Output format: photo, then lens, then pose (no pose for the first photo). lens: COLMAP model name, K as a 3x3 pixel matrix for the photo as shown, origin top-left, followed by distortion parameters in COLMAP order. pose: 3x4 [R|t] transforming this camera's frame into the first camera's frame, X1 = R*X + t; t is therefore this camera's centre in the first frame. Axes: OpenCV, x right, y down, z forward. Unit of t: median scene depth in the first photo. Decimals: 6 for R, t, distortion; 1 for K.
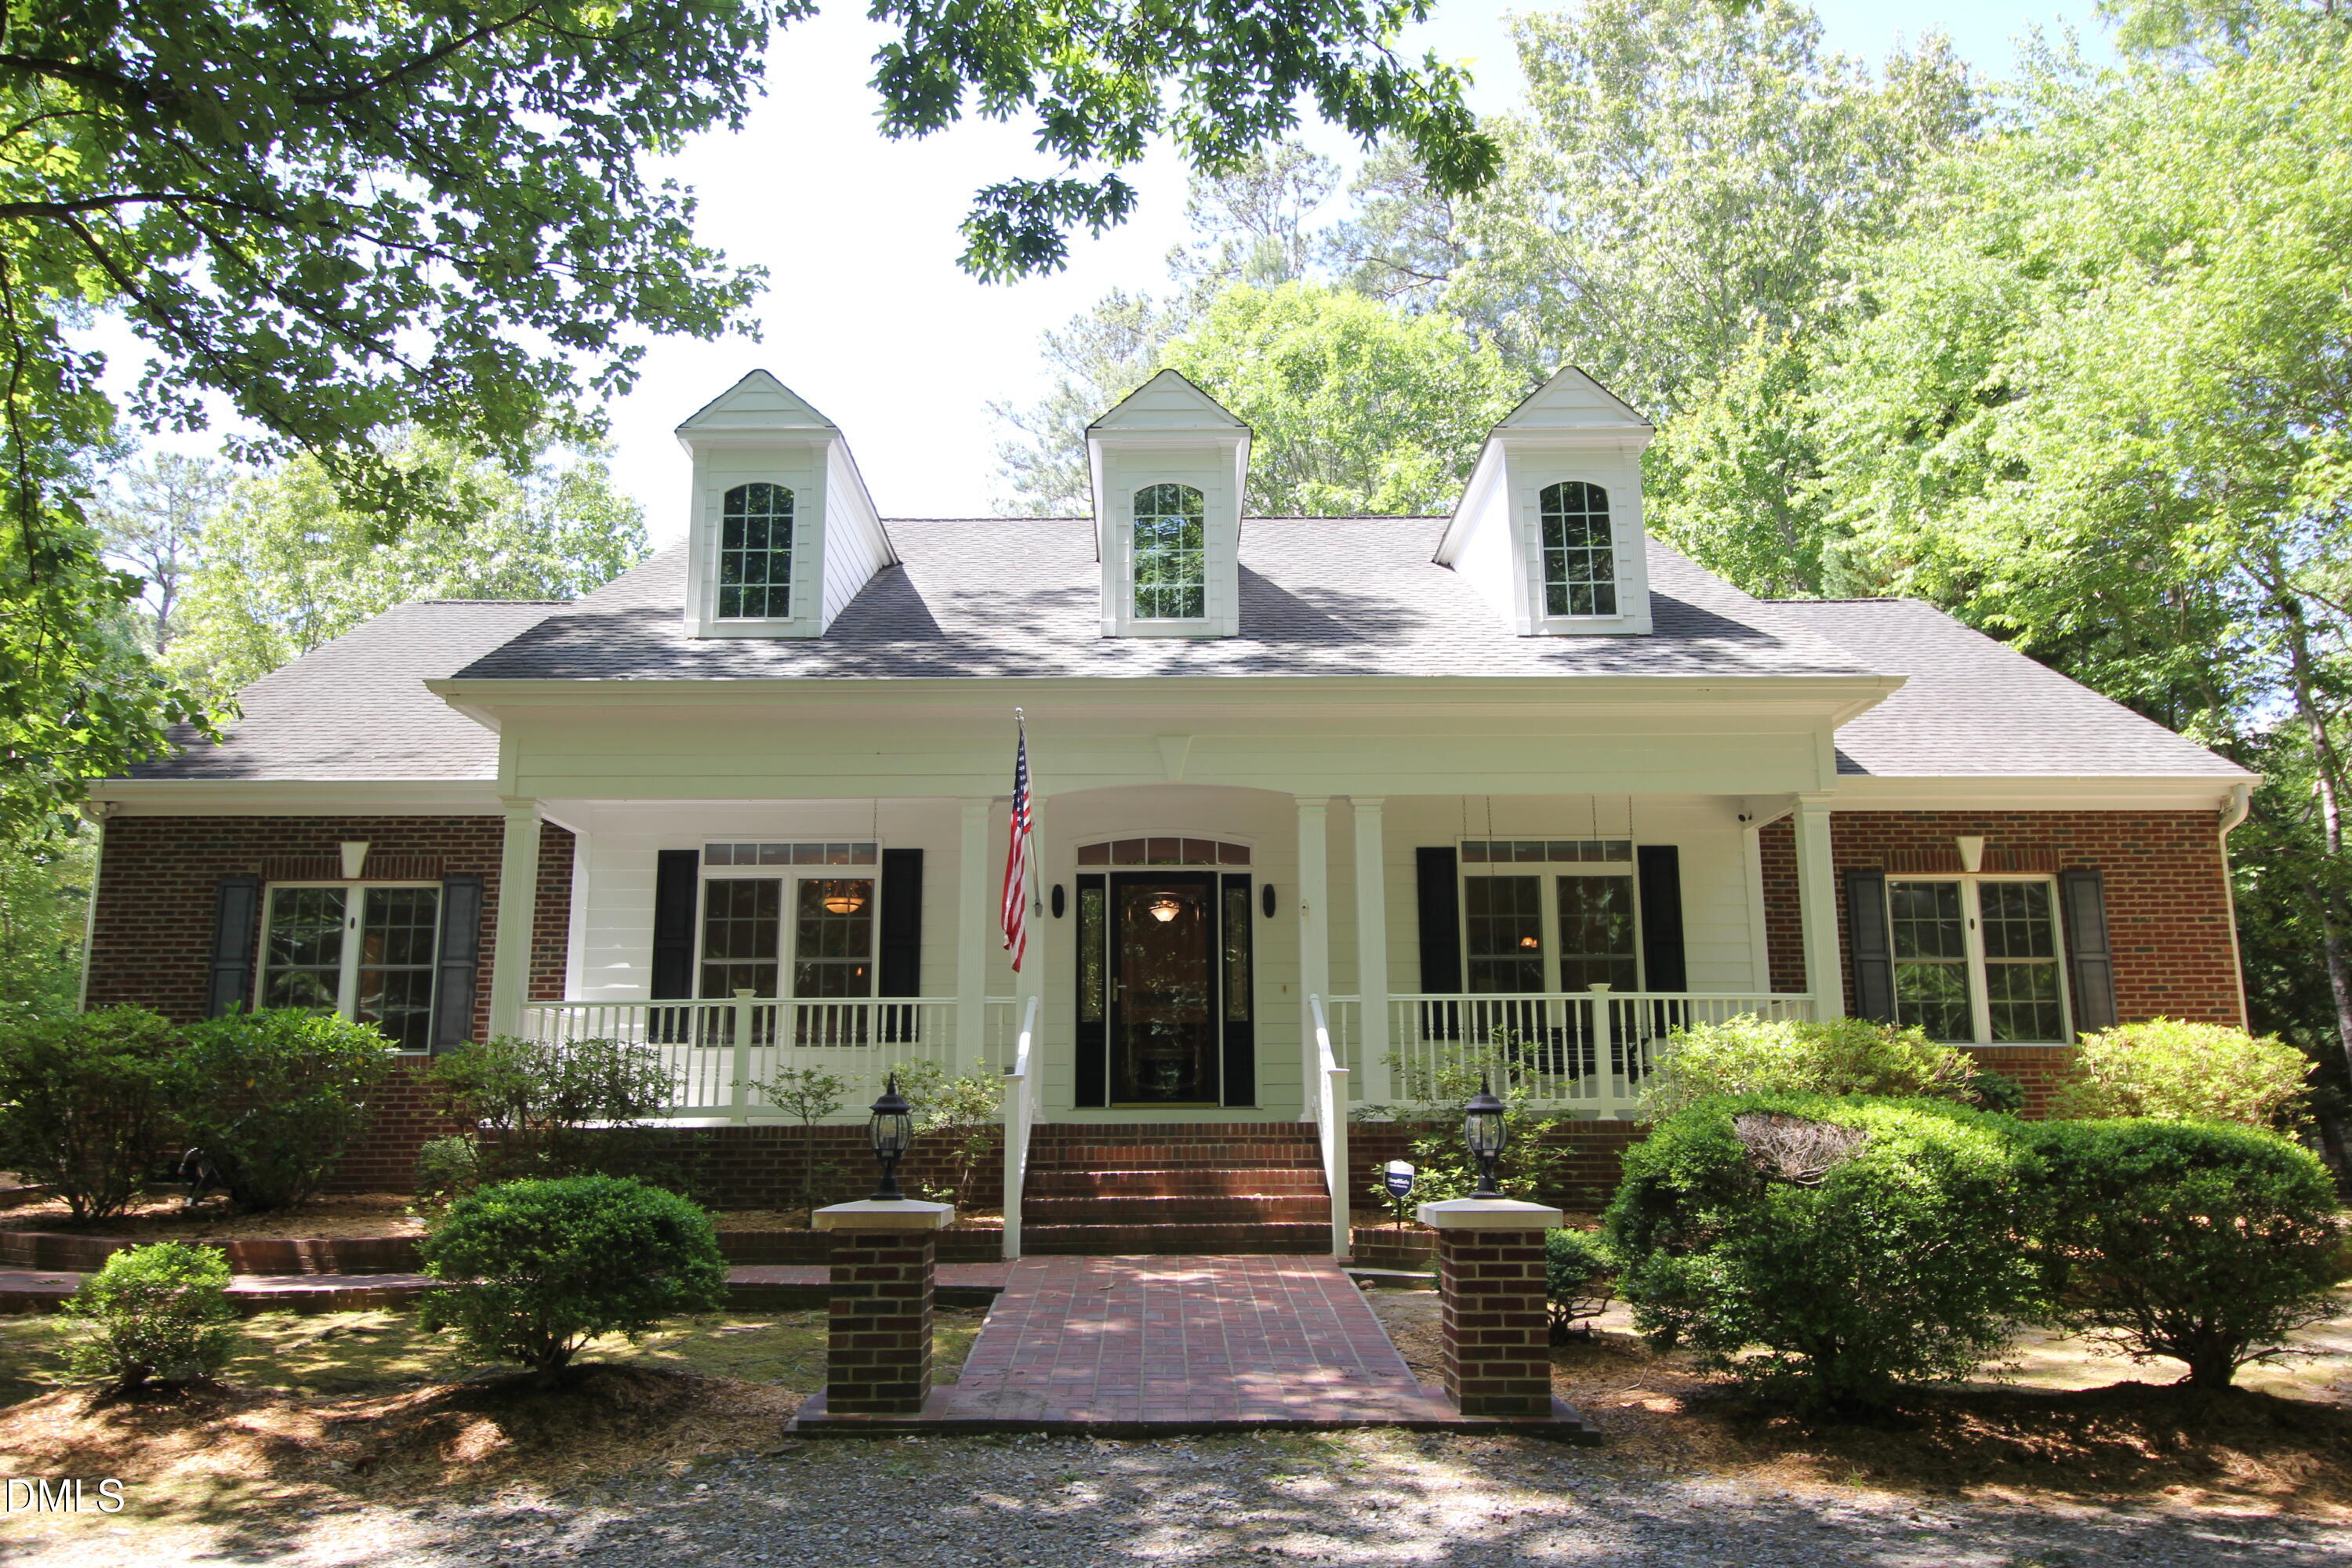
lens RADIAL K [[1689.2, 0, 1164.5], [0, 1689.2, 746.5], [0, 0, 1]] dist [0.002330, -0.009489]
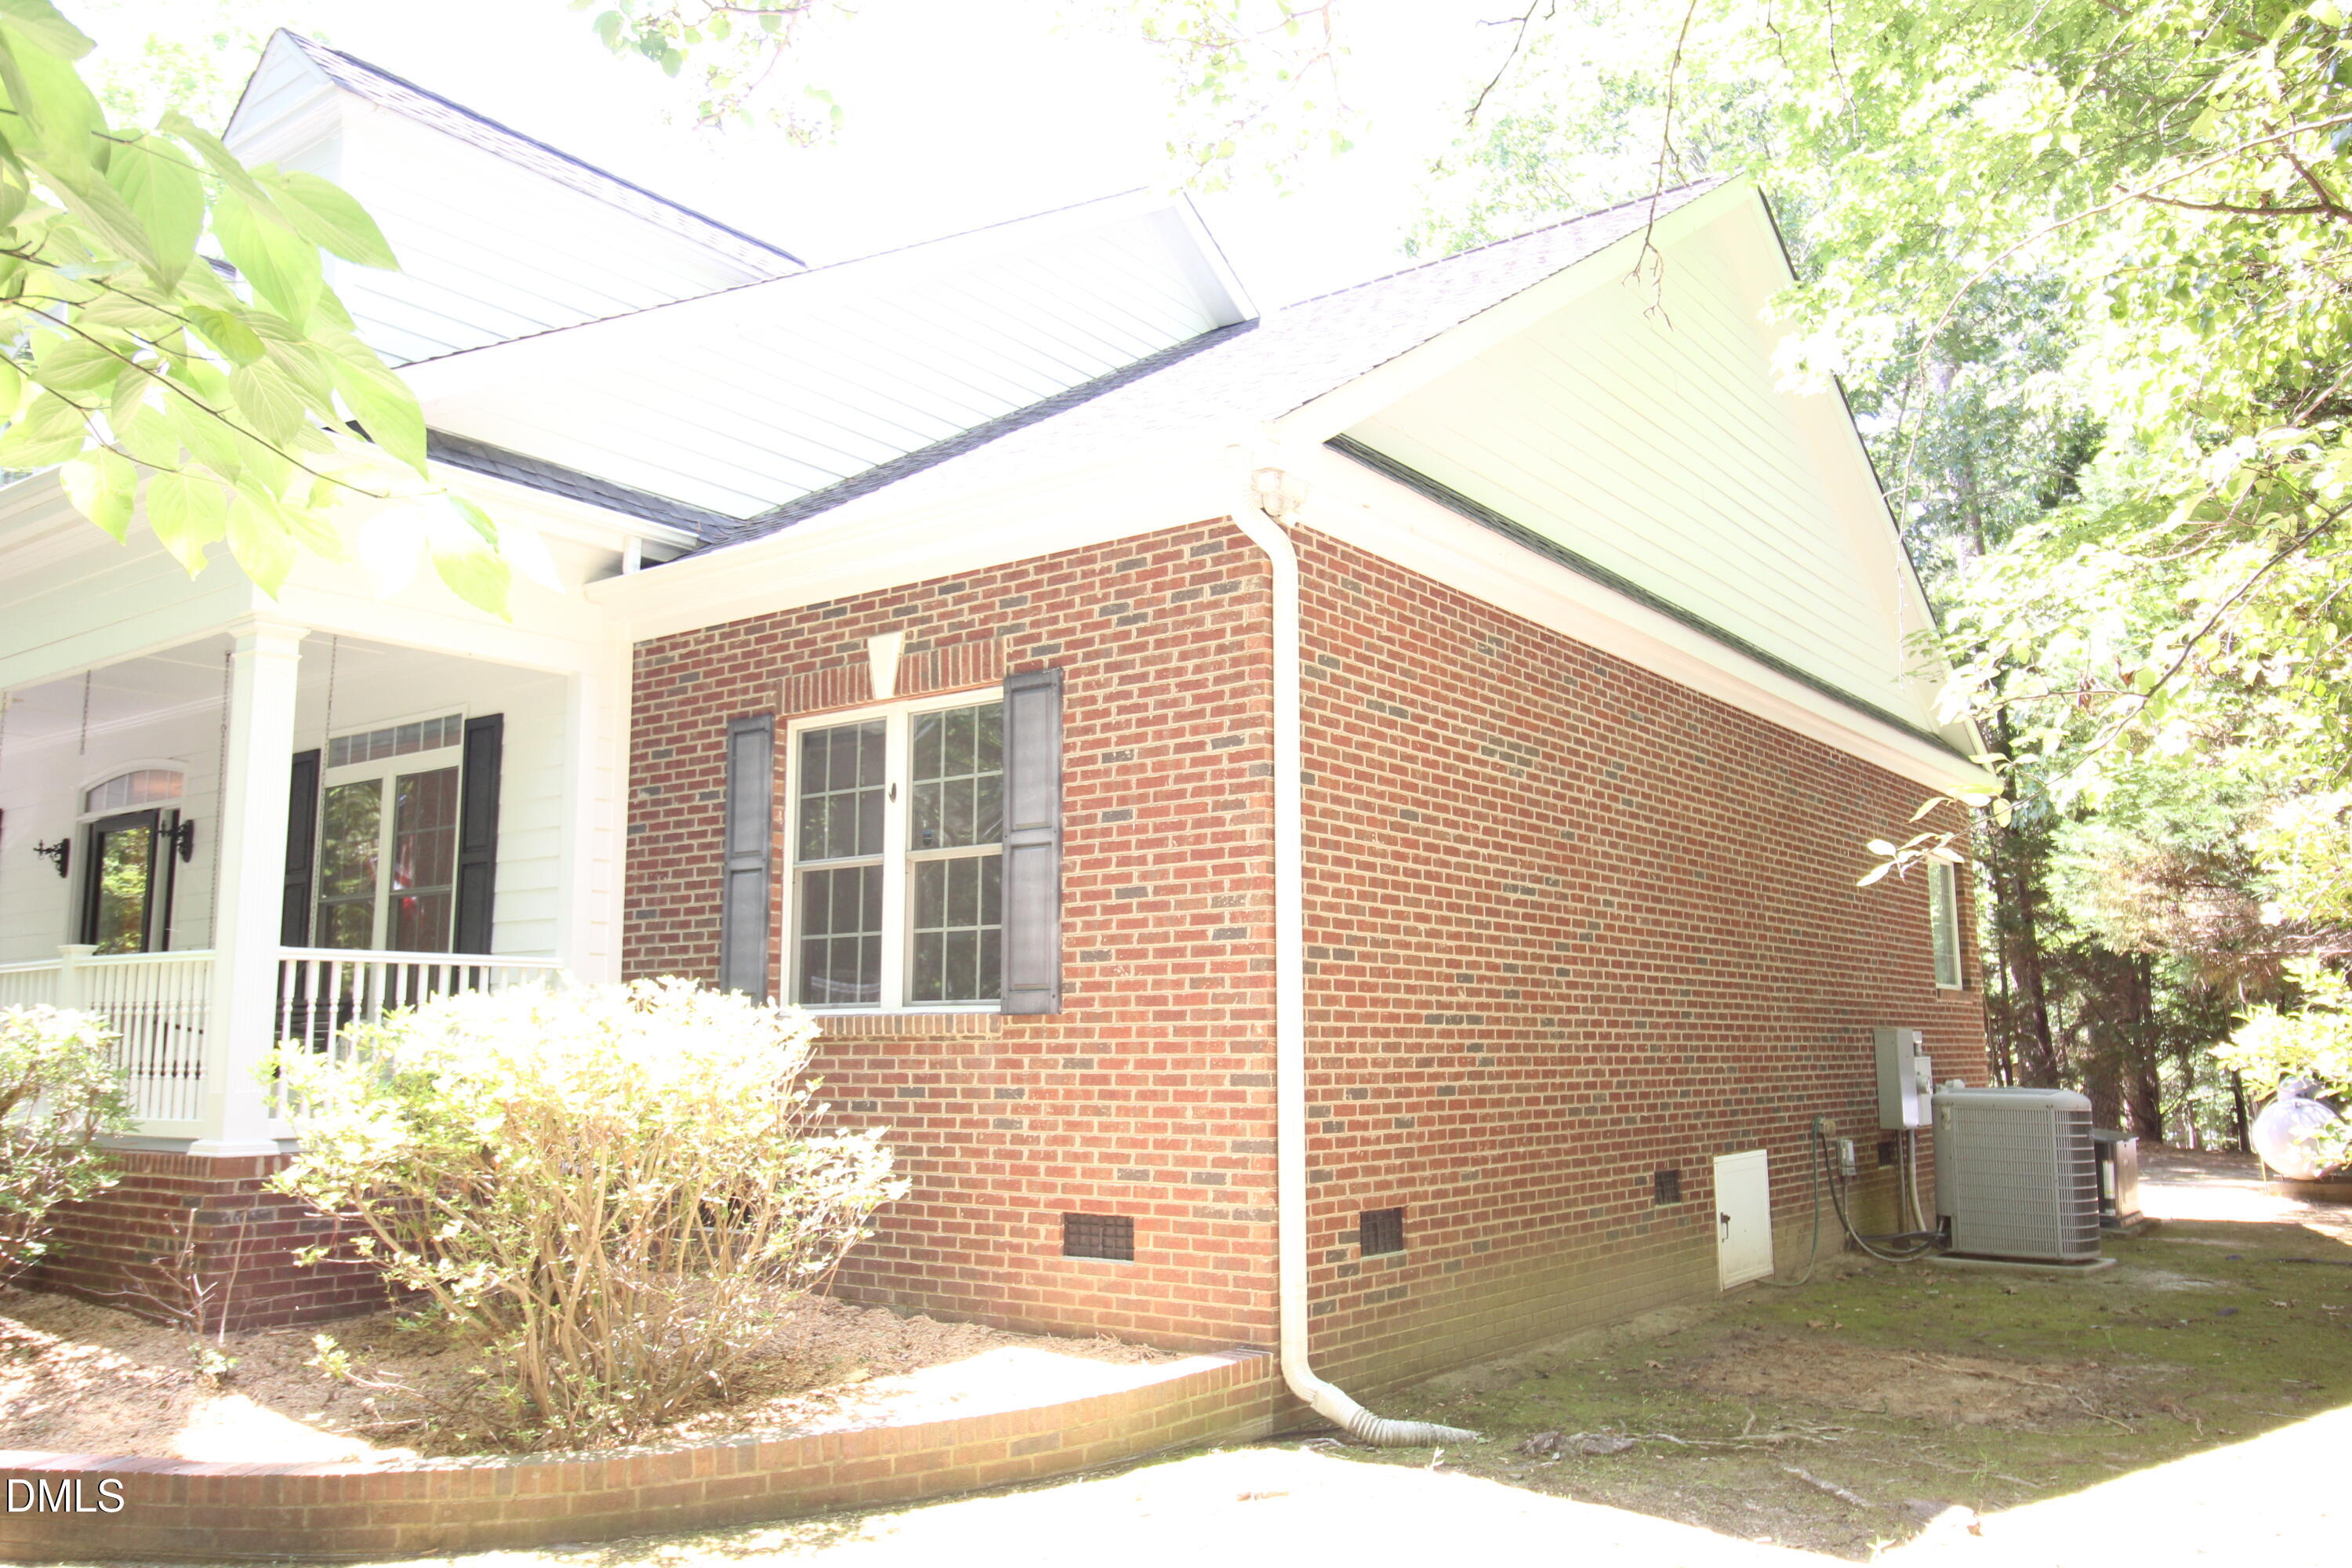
lens RADIAL K [[1815.9, 0, 1186.4], [0, 1815.9, 787.1], [0, 0, 1]] dist [0.004943, 0.003290]
pose [[0.801854, -0.084710, -0.591485, 0.933949], [0.134367, 0.990109, 0.040358, 0.095014], [0.582216, -0.111838, 0.805305, 0.591466]]
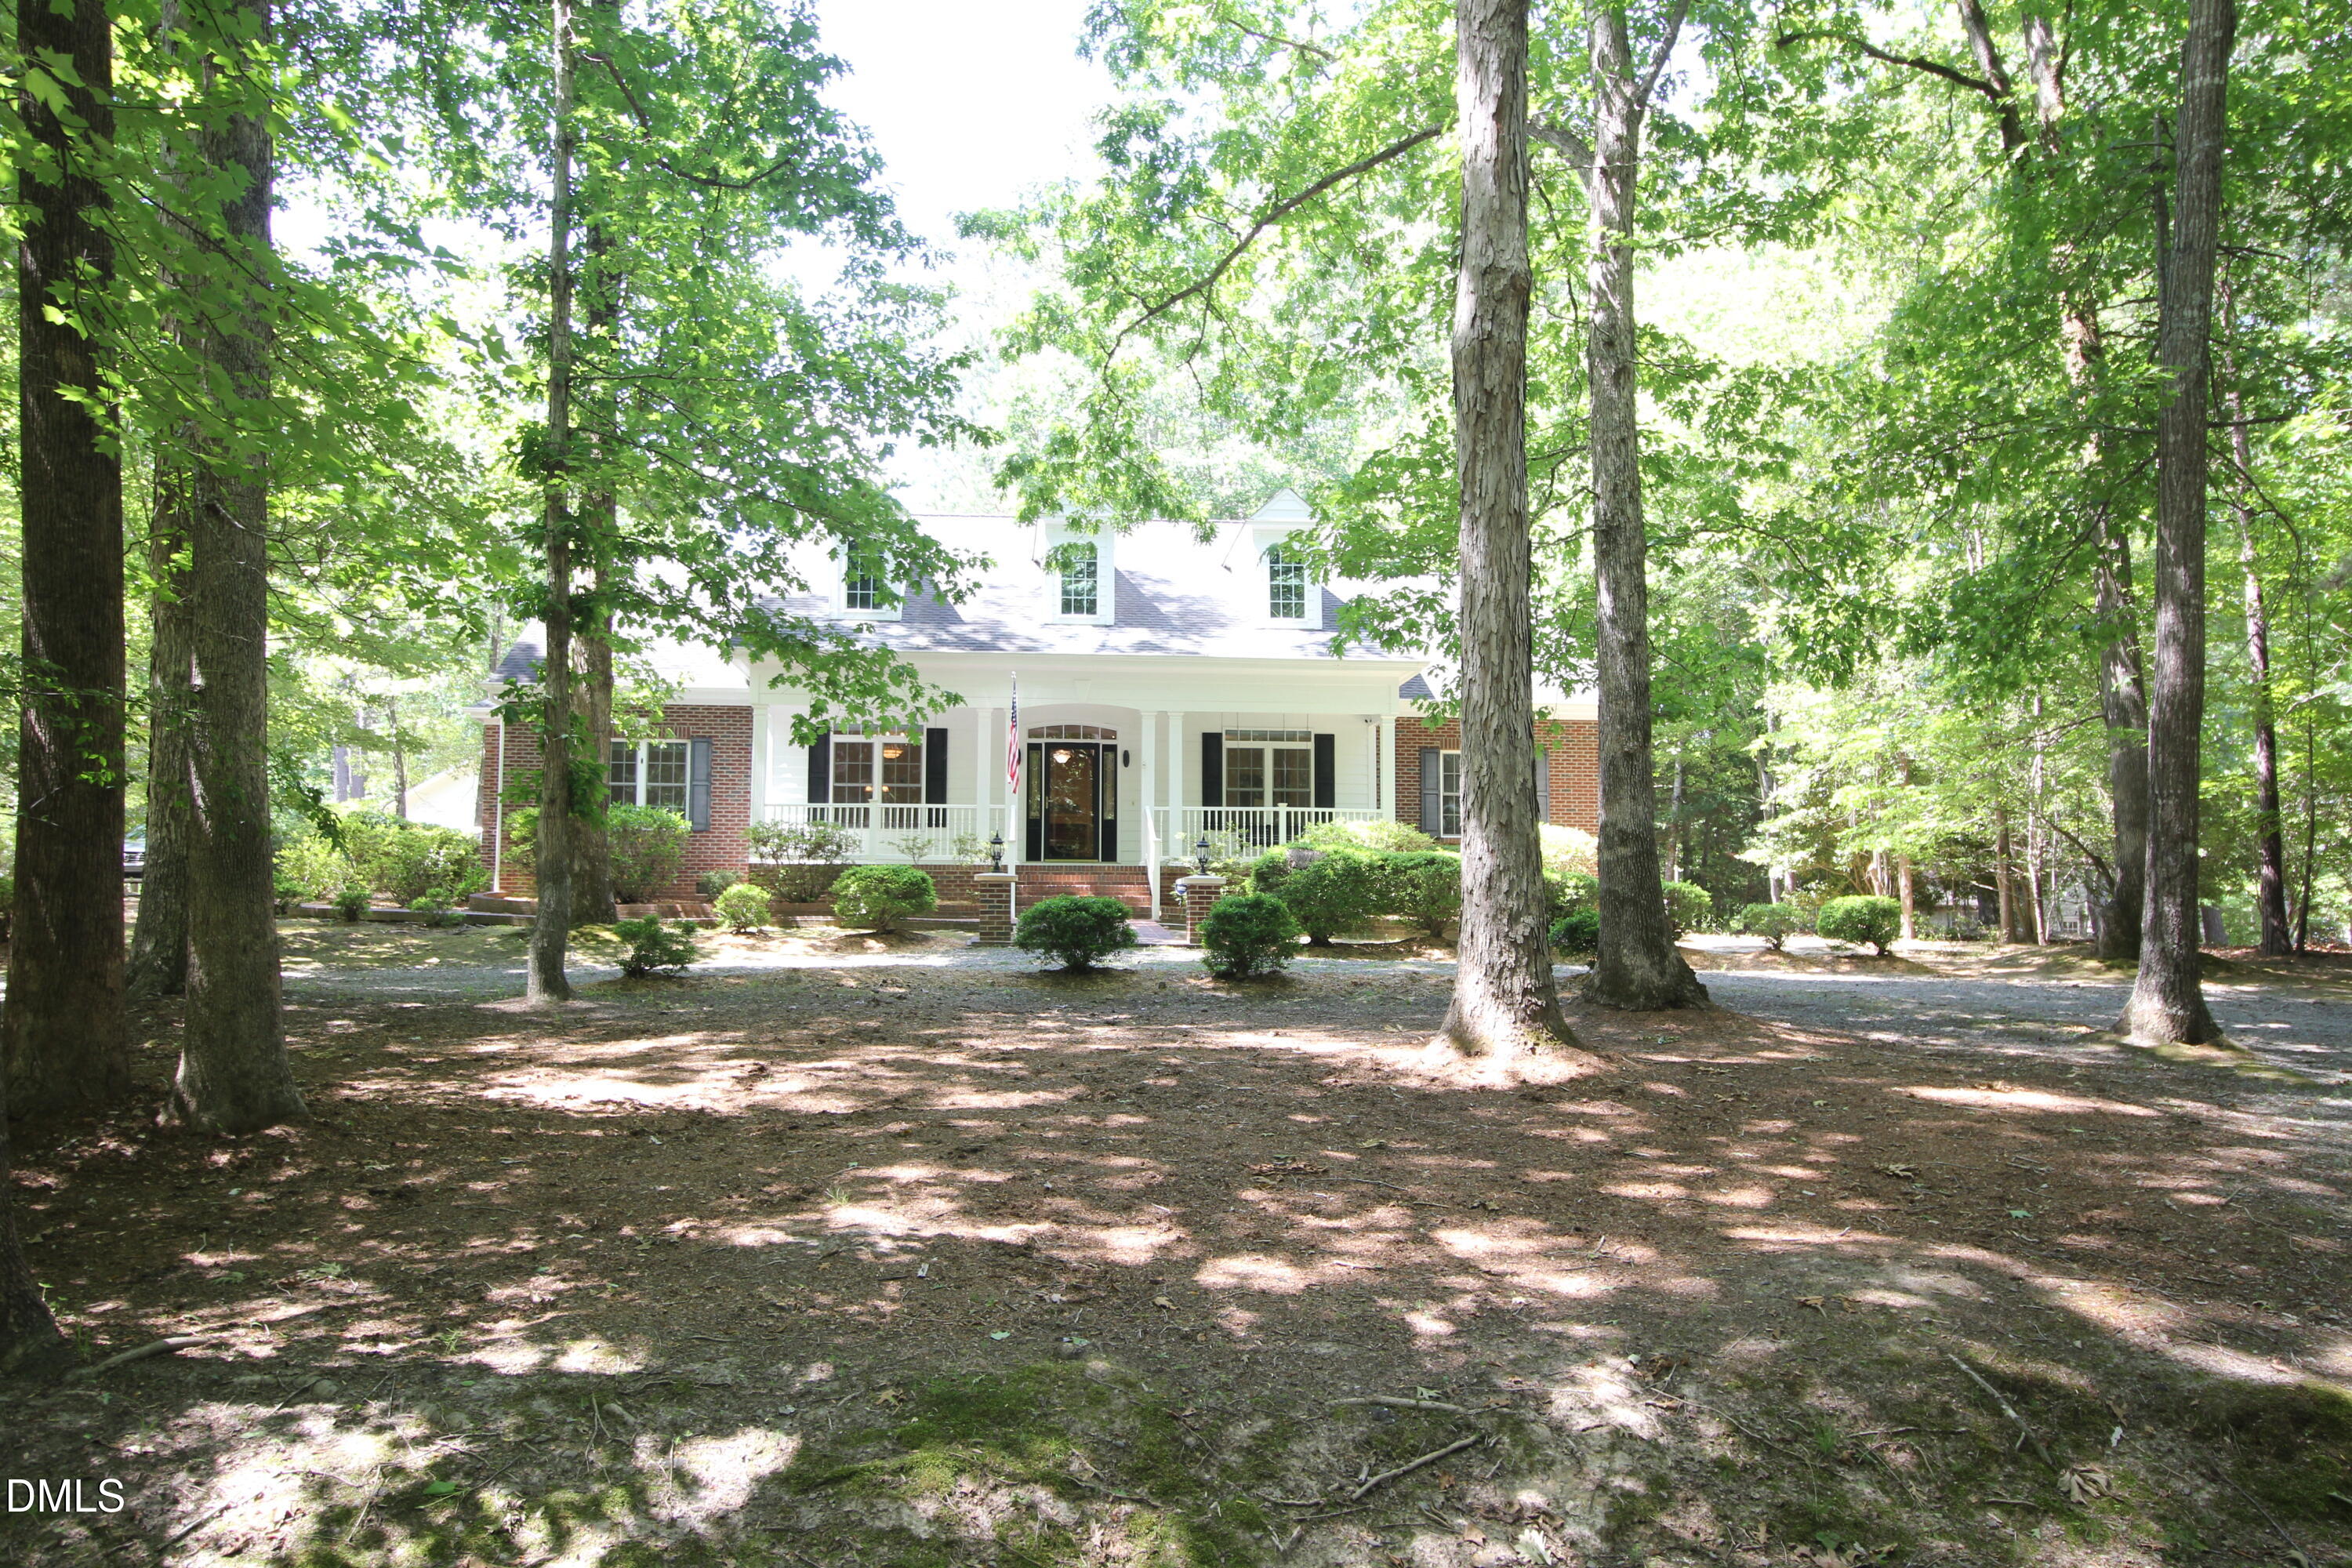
lens RADIAL K [[1850.6, 0, 1172.3], [0, 1850.6, 784.2], [0, 0, 1]] dist [-0.001485, -0.000078]
pose [[0.994922, 0.017175, 0.099171, -0.096246], [-0.030139, 0.990957, 0.130752, -0.160115], [-0.096029, -0.133077, 0.986443, -1.115705]]
